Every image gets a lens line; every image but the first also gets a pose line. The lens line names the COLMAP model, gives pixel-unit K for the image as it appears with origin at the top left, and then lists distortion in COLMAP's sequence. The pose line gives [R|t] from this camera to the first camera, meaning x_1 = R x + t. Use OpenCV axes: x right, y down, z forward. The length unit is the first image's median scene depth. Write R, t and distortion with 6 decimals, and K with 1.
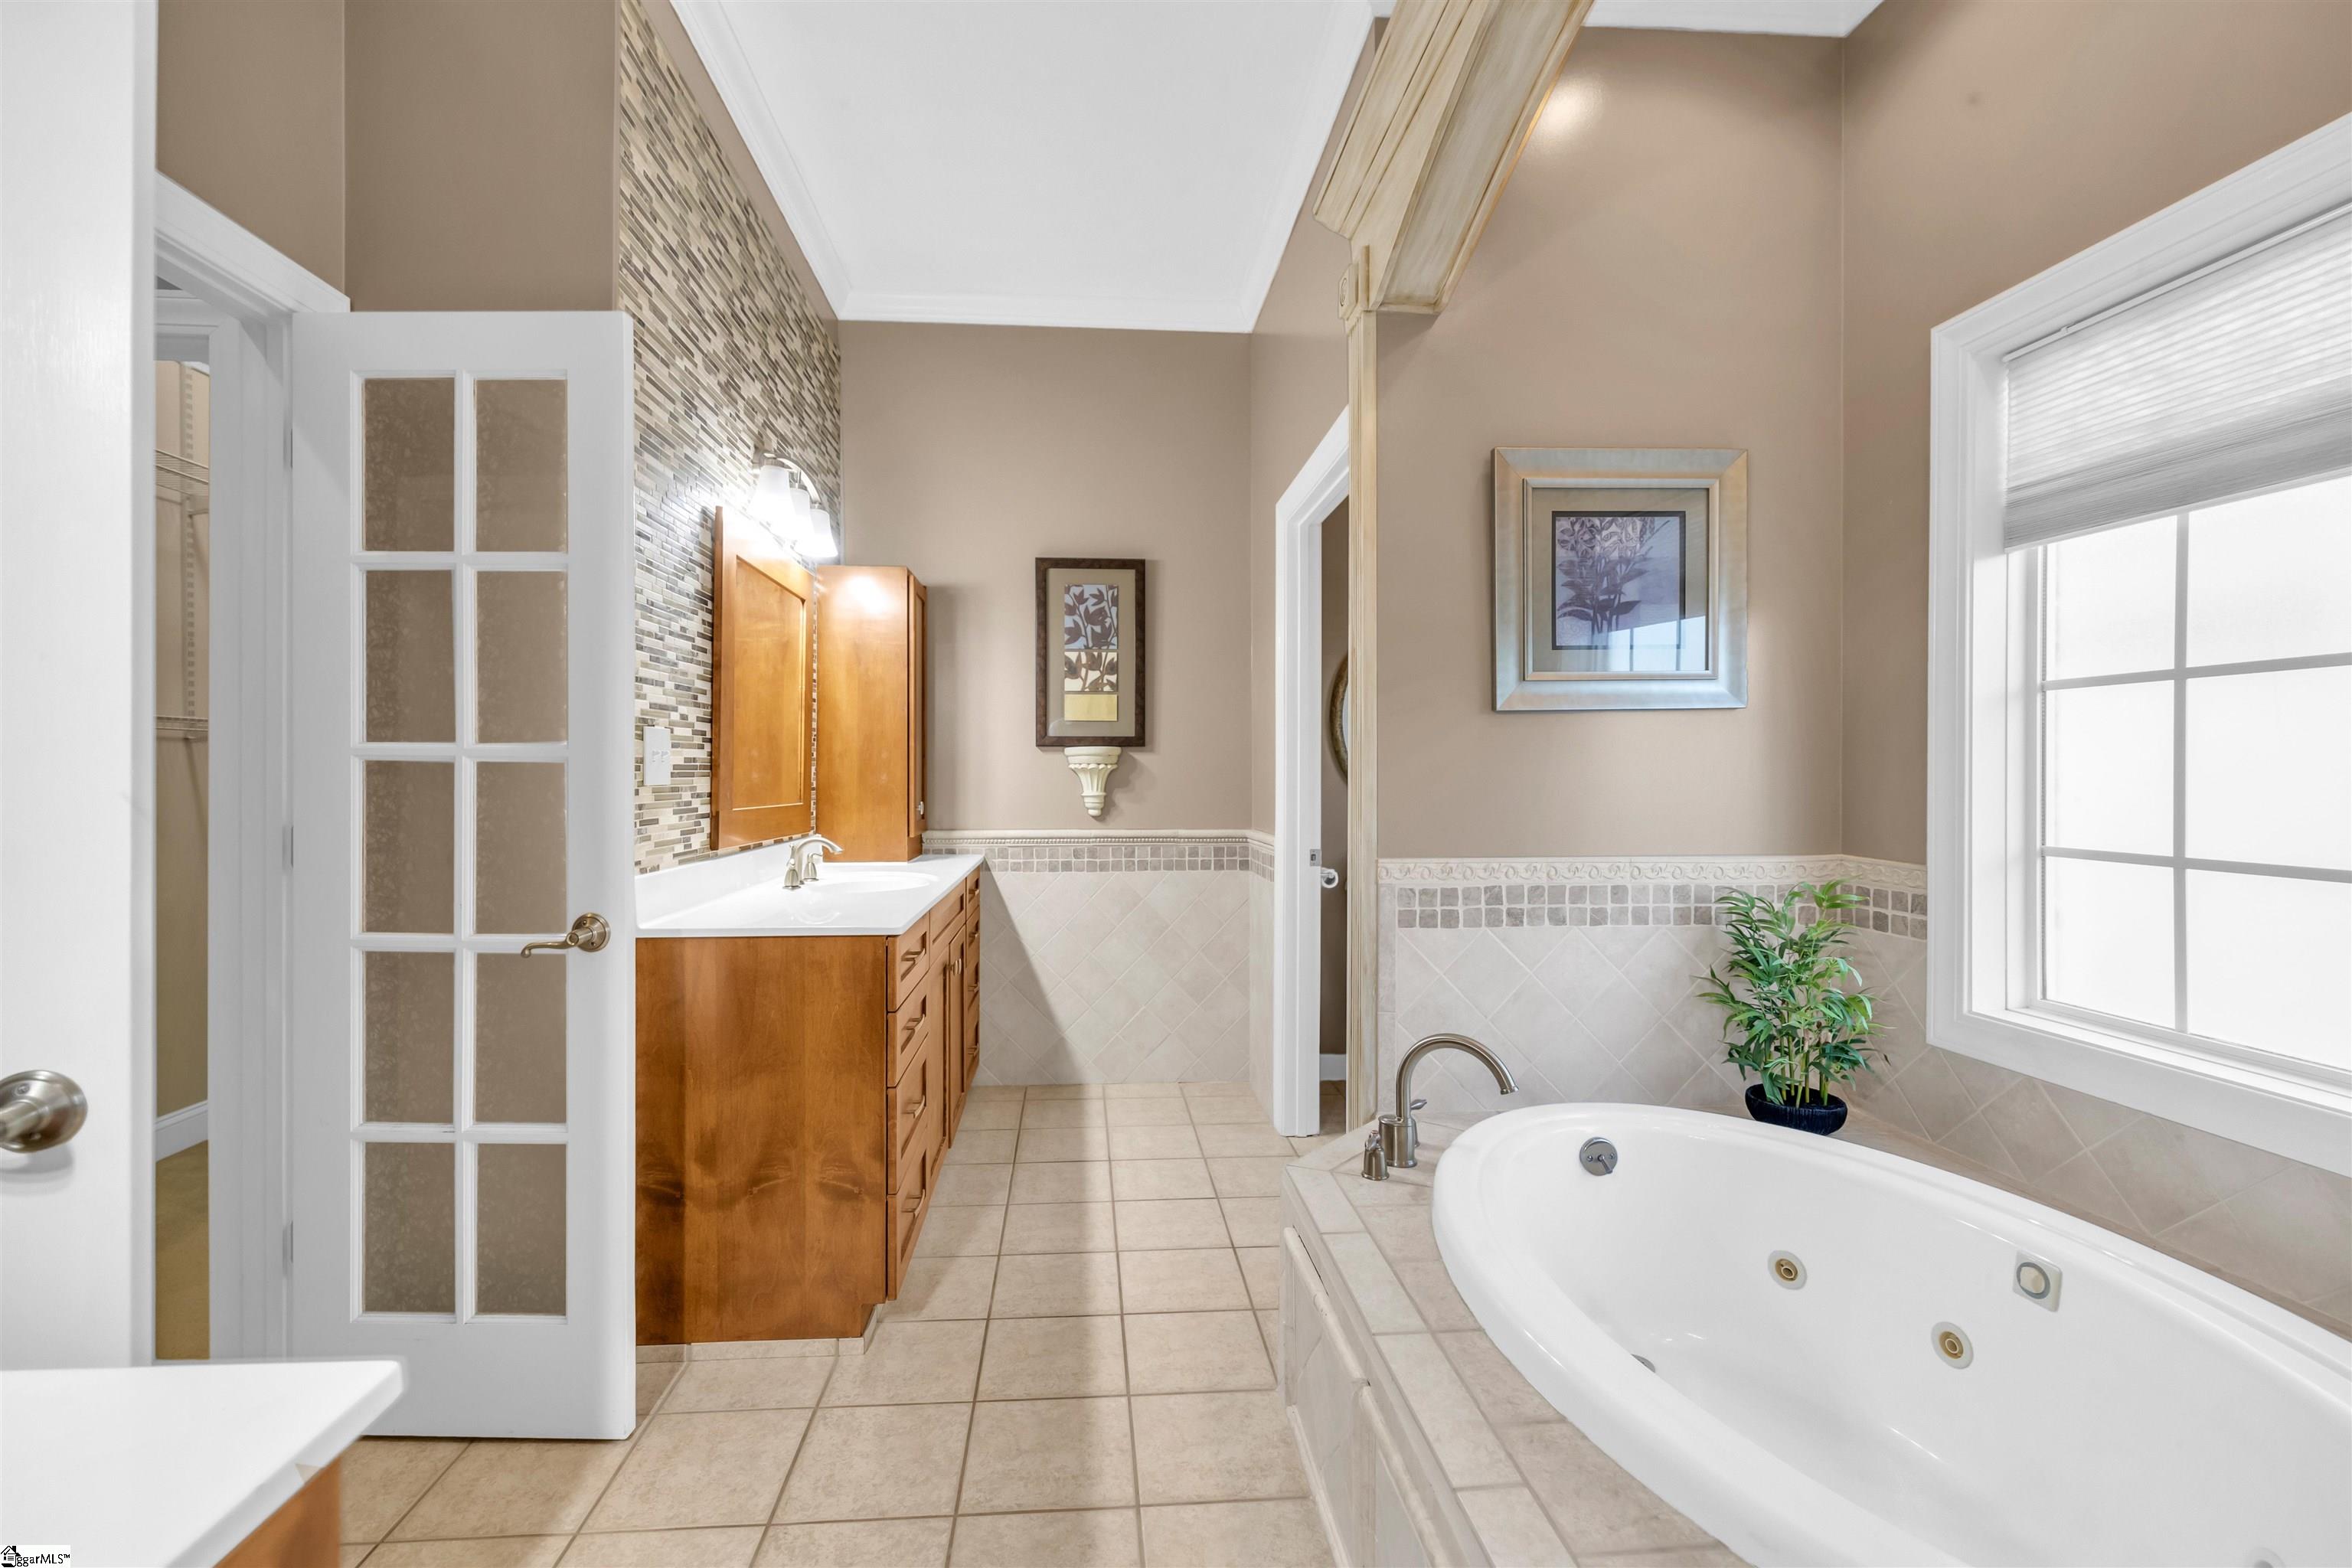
lens RADIAL K [[1011.4, 0, 1168.5], [0, 1011.4, 777.8], [0, 0, 1]] dist [-0.000482, 0.000054]
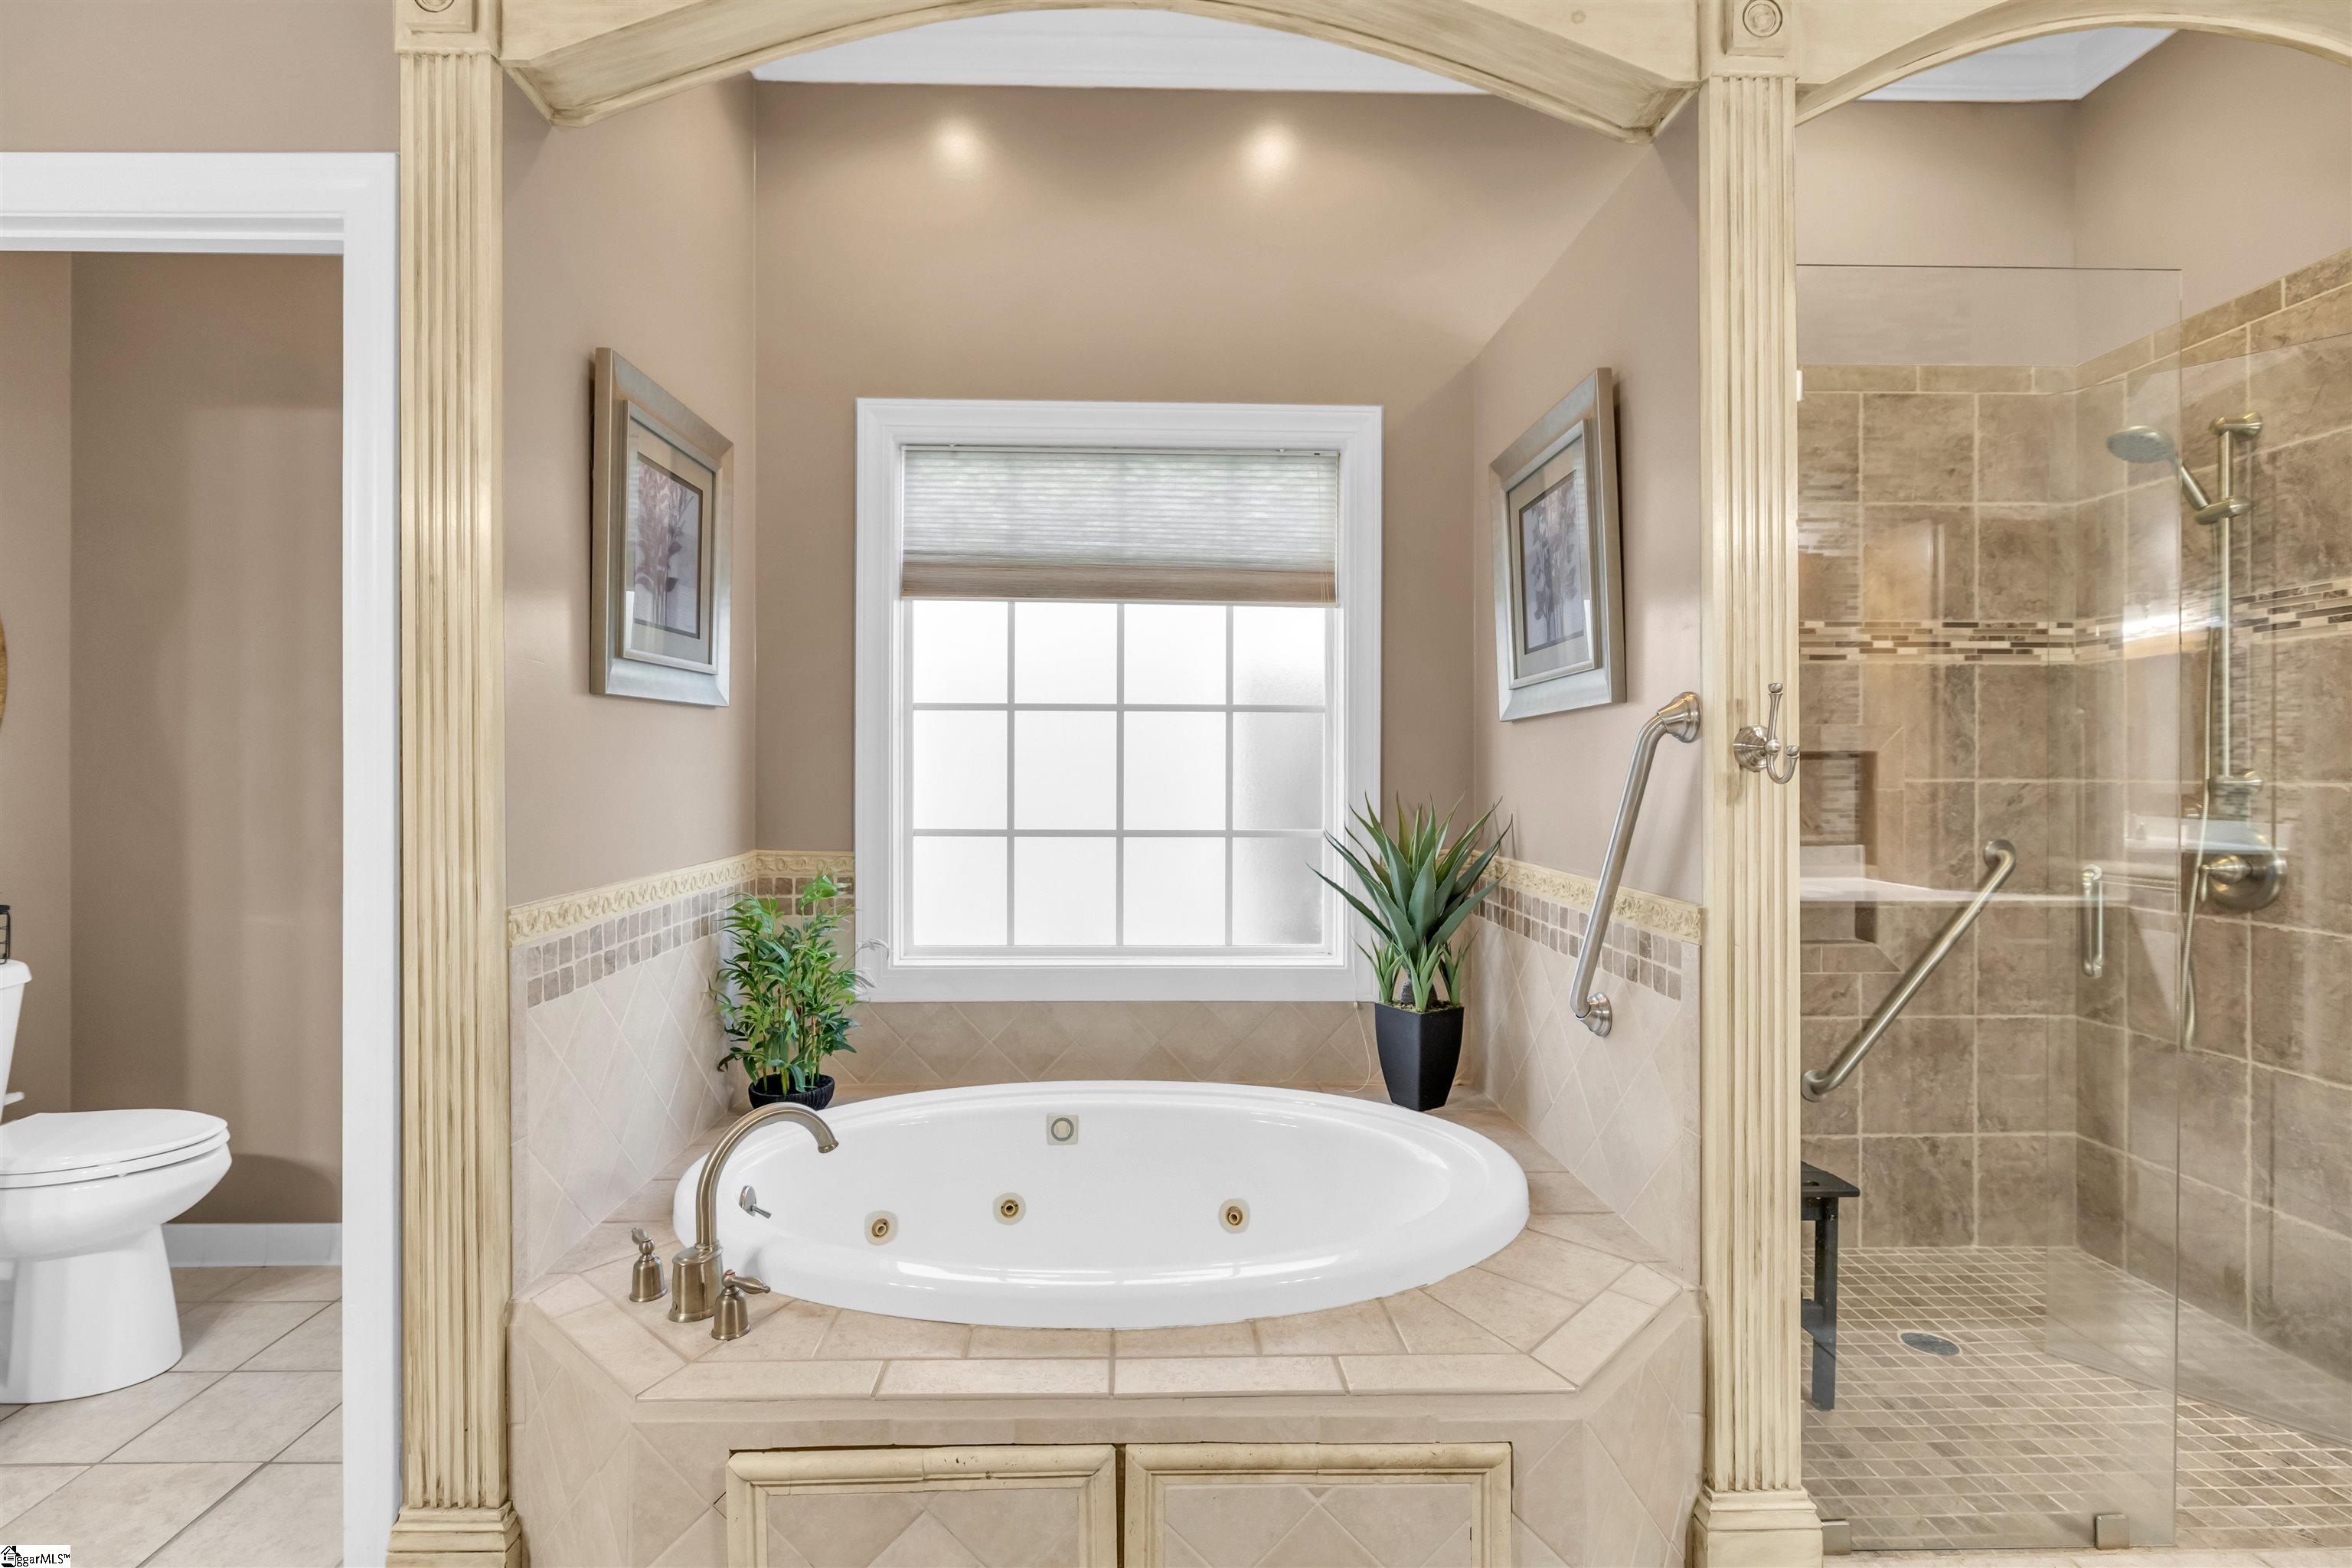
lens RADIAL K [[1073.1, 0, 1173.5], [0, 1073.1, 773.4], [0, 0, 1]] dist [-0.000132, -0.000248]
pose [[0.060376, -0.006893, 0.998152, -0.511047], [0.001862, 0.999975, 0.006793, -0.013650], [-0.998174, 0.001448, 0.060387, 0.590936]]
